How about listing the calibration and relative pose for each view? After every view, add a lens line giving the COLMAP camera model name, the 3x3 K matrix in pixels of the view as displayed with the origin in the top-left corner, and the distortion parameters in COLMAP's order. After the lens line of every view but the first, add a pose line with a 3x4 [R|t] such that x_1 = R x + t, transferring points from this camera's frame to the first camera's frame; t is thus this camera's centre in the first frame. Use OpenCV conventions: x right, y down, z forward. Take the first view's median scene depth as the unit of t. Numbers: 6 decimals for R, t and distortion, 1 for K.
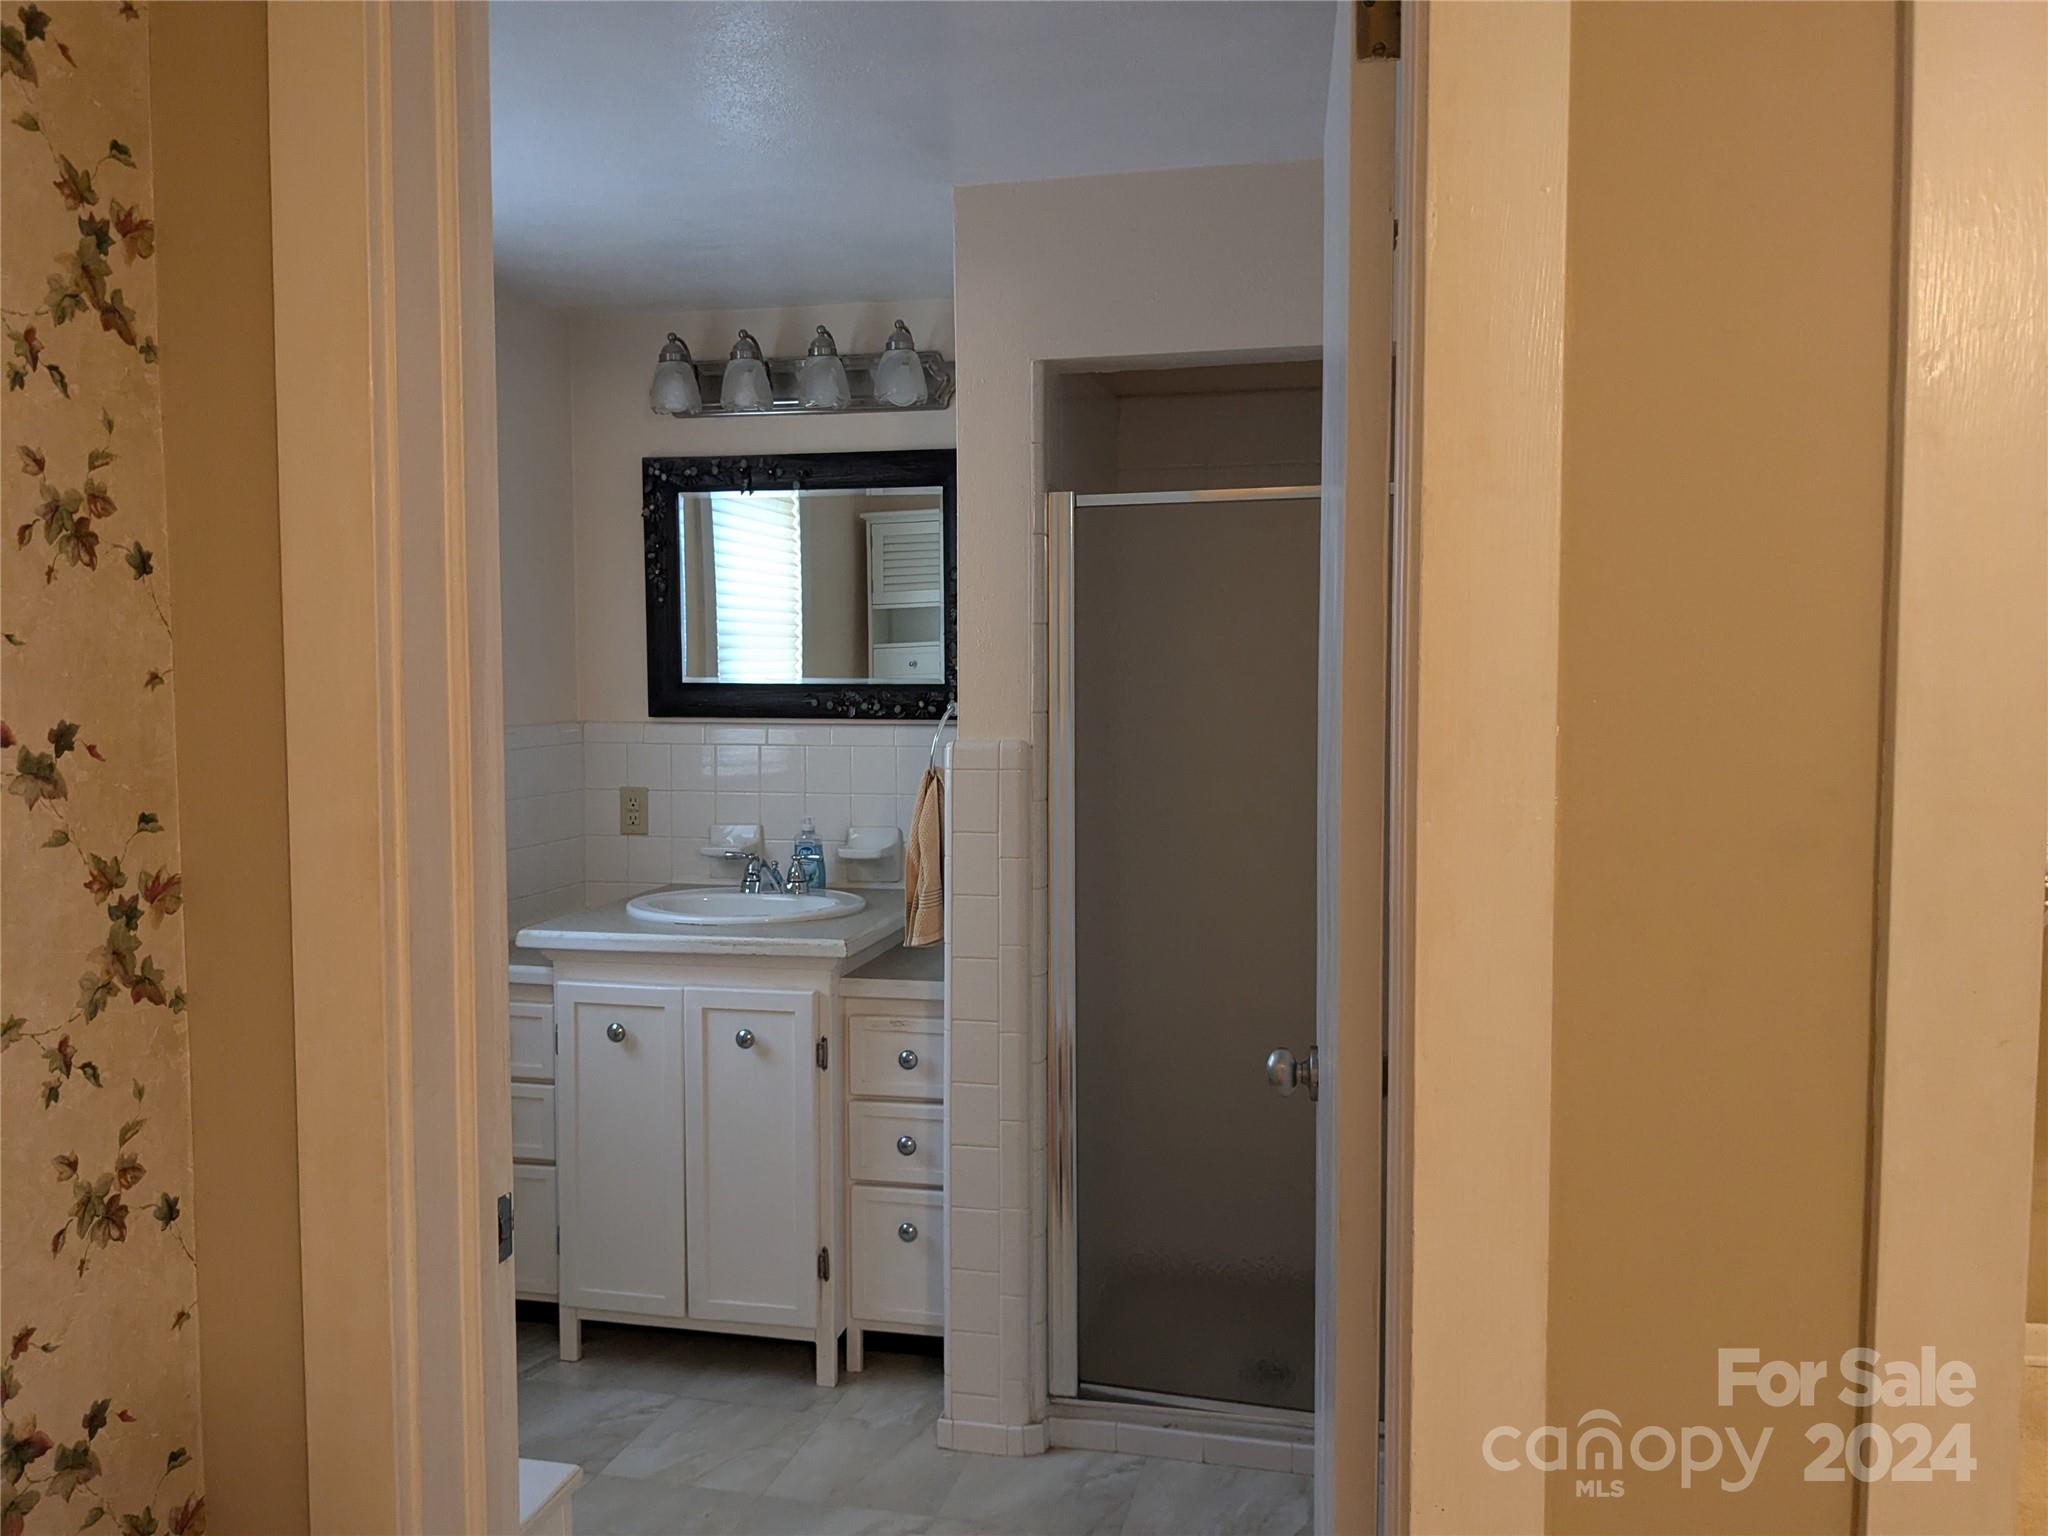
lens RADIAL K [[1639.8, 0, 1021.9], [0, 1639.8, 781.2], [0, 0, 1]] dist [0.034679, -0.065727]
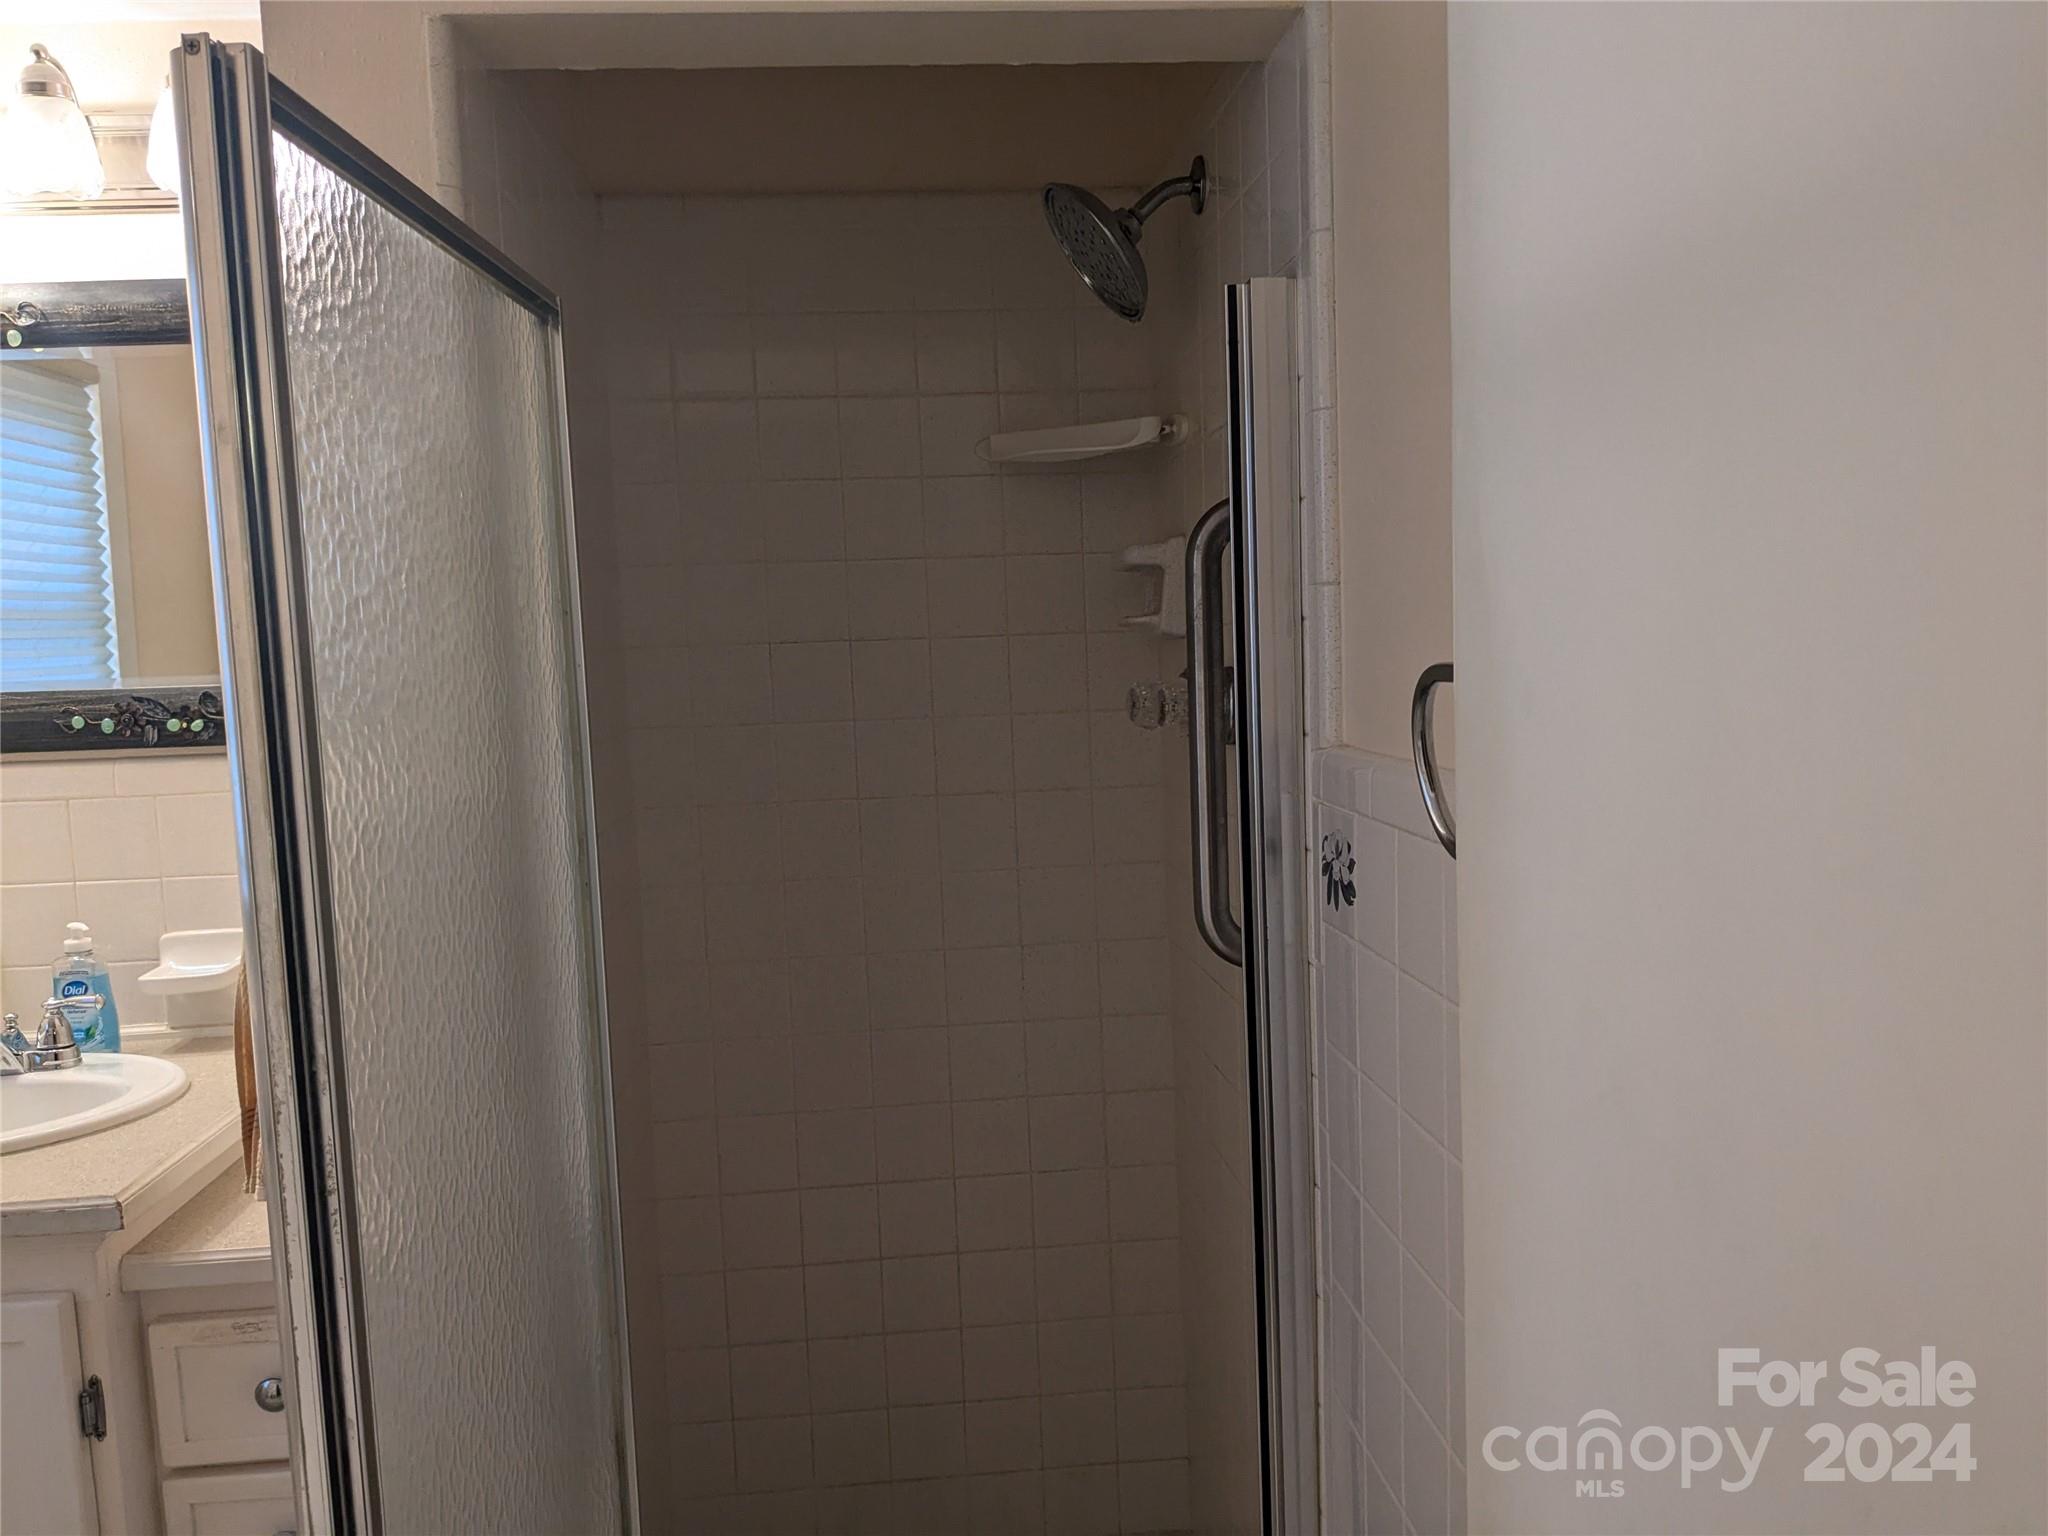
lens RADIAL K [[1639.8, 0, 1021.9], [0, 1639.8, 781.2], [0, 0, 1]] dist [0.034679, -0.065727]
pose [[0.950830, -0.061667, 0.303511, 0.009694], [0.057361, 0.998086, 0.023091, -0.022393], [-0.304354, -0.004546, 0.952548, 0.362434]]
